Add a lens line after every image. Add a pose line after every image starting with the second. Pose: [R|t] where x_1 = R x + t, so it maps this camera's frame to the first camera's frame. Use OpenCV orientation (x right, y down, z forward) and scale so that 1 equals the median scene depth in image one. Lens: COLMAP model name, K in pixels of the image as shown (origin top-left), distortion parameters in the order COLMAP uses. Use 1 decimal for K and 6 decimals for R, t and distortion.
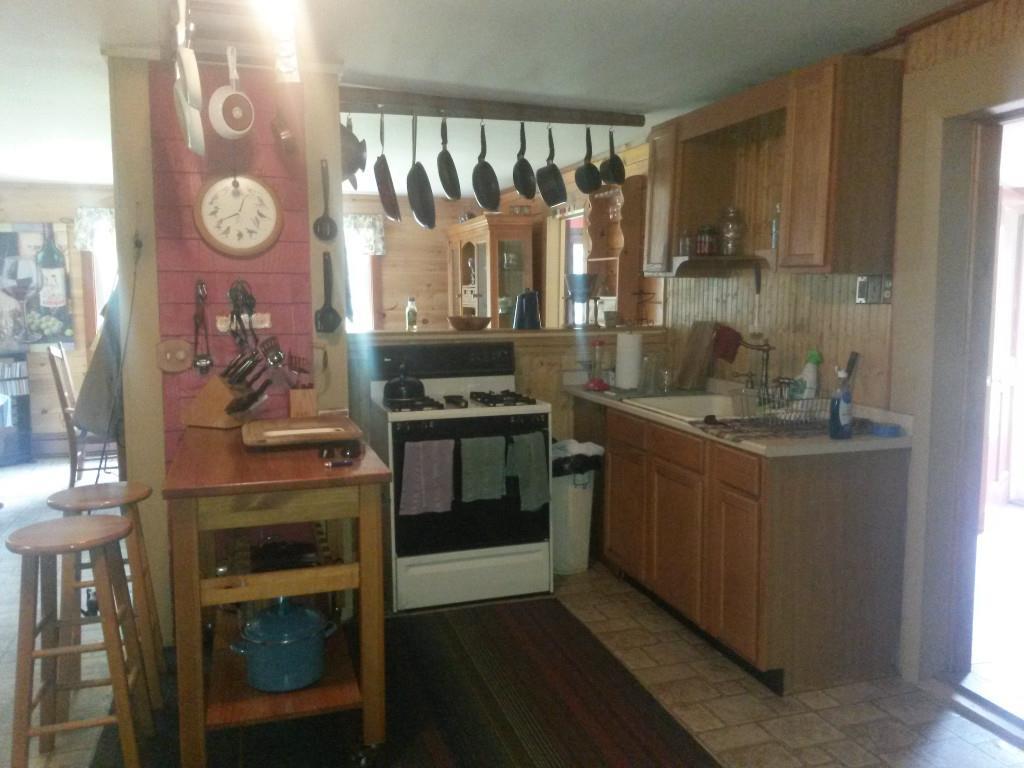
lens RADIAL K [[843.0, 0, 511.5], [0, 843.0, 385.2], [0, 0, 1]] dist [0.090430, -0.124973]
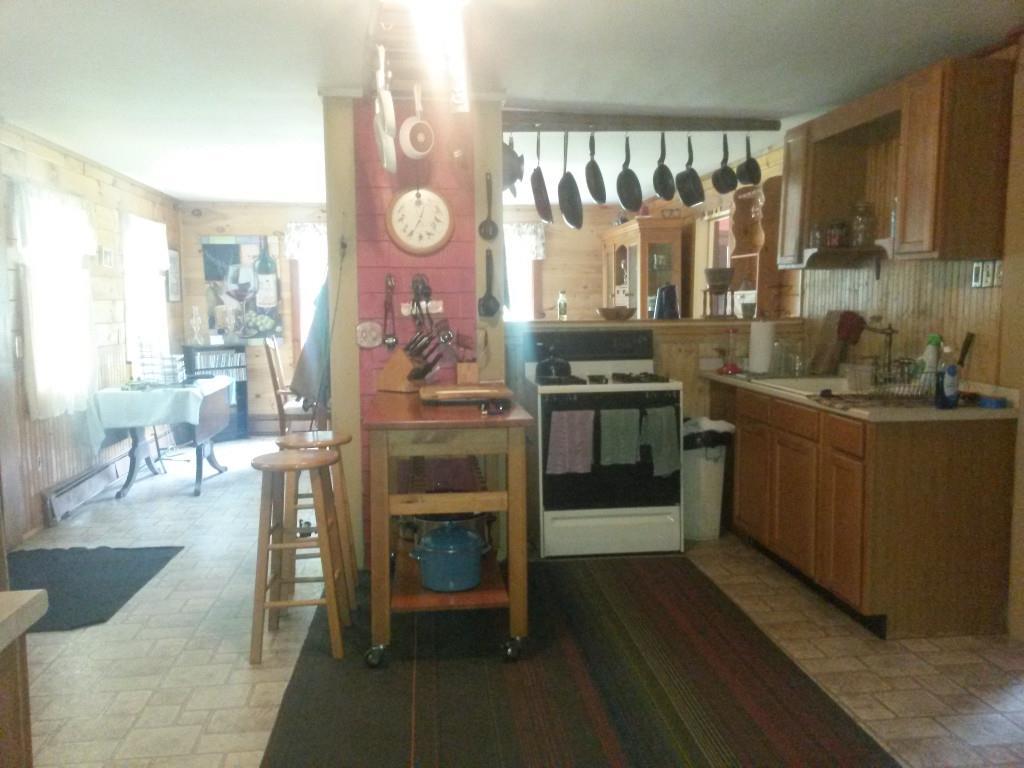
lens RADIAL K [[843.0, 0, 512.9], [0, 843.0, 381.4], [0, 0, 1]] dist [0.090430, -0.124973]
pose [[0.981312, 0.011758, -0.192065, 0.044953], [-0.014995, 0.999769, -0.015407, 0.045436], [0.191839, 0.017999, 0.981261, -0.155704]]
